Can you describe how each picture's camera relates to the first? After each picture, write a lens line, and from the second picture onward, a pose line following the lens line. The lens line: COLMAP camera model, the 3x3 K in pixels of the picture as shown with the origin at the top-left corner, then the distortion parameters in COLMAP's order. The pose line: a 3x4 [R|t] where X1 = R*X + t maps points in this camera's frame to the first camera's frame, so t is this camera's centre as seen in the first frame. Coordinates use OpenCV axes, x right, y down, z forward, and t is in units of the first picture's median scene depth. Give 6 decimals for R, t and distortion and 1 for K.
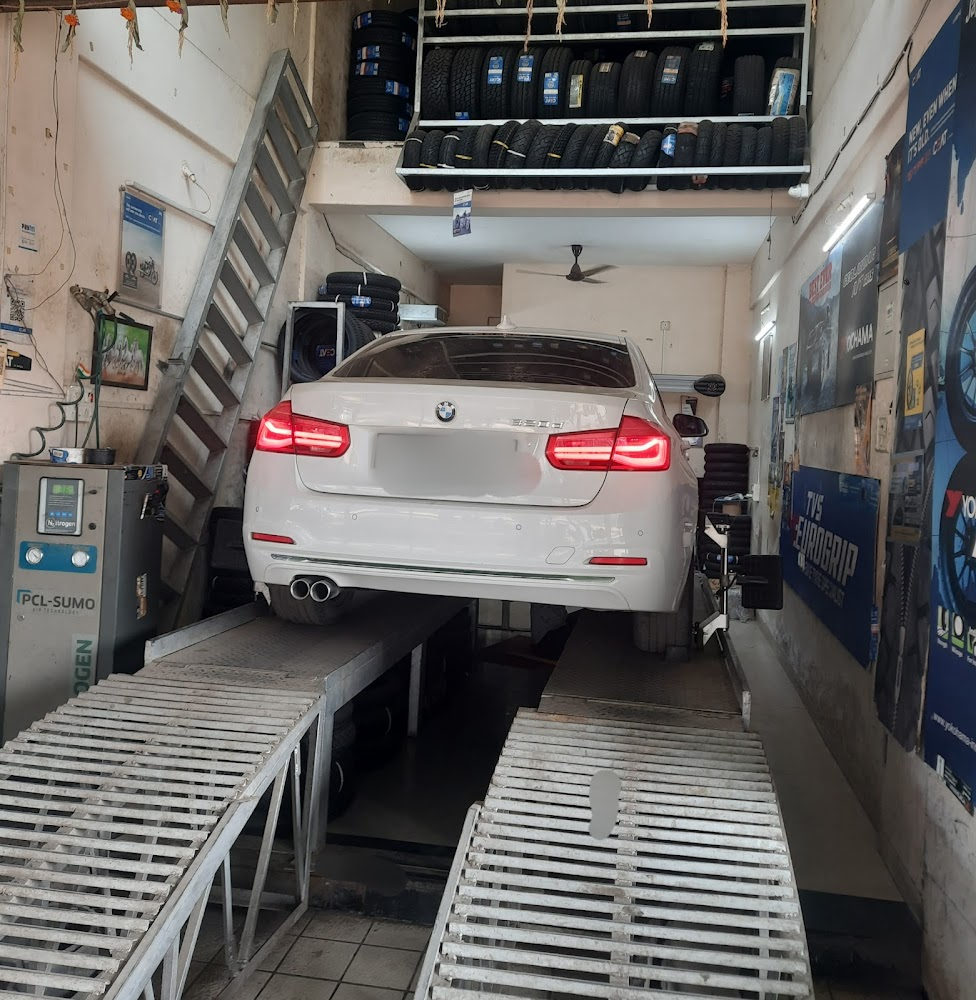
lens RADIAL K [[994.6, 0, 470.5], [0, 994.6, 430.7], [0, 0, 1]] dist [0.007909, -0.005097]
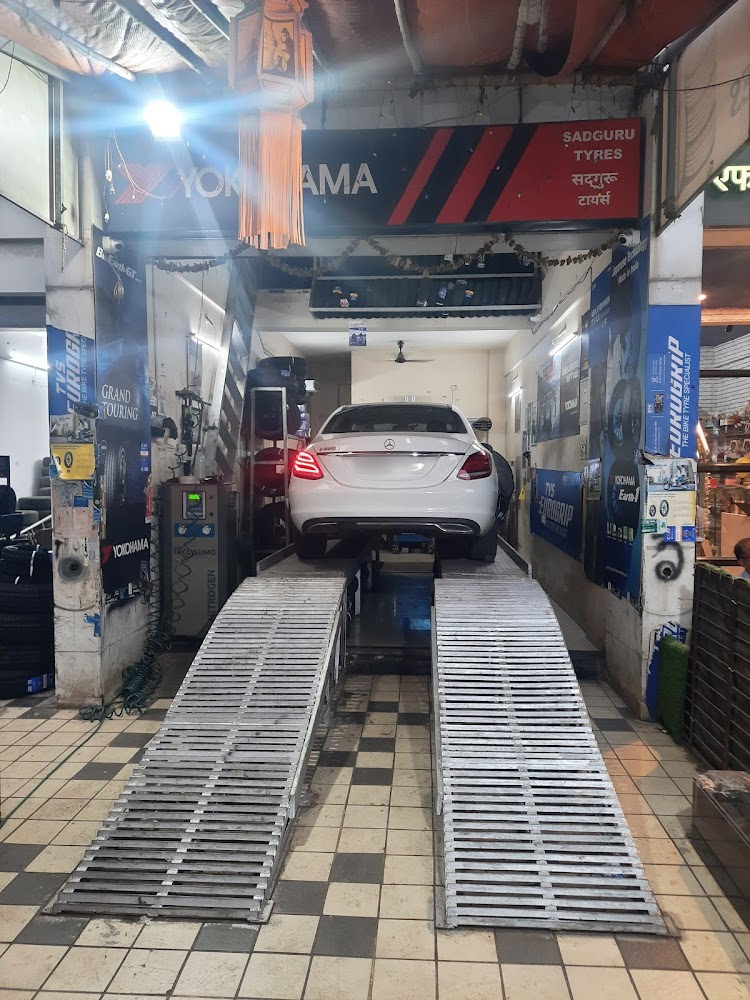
lens RADIAL K [[748.2, 0, 375.0], [0, 748.2, 500.0], [0, 0, 1]] dist [0.027203, -0.001561]
pose [[0.991601, -0.051378, 0.118696, -0.226947], [0.044304, 0.997124, 0.061482, -0.011002], [-0.121513, -0.055707, 0.991025, -0.548718]]
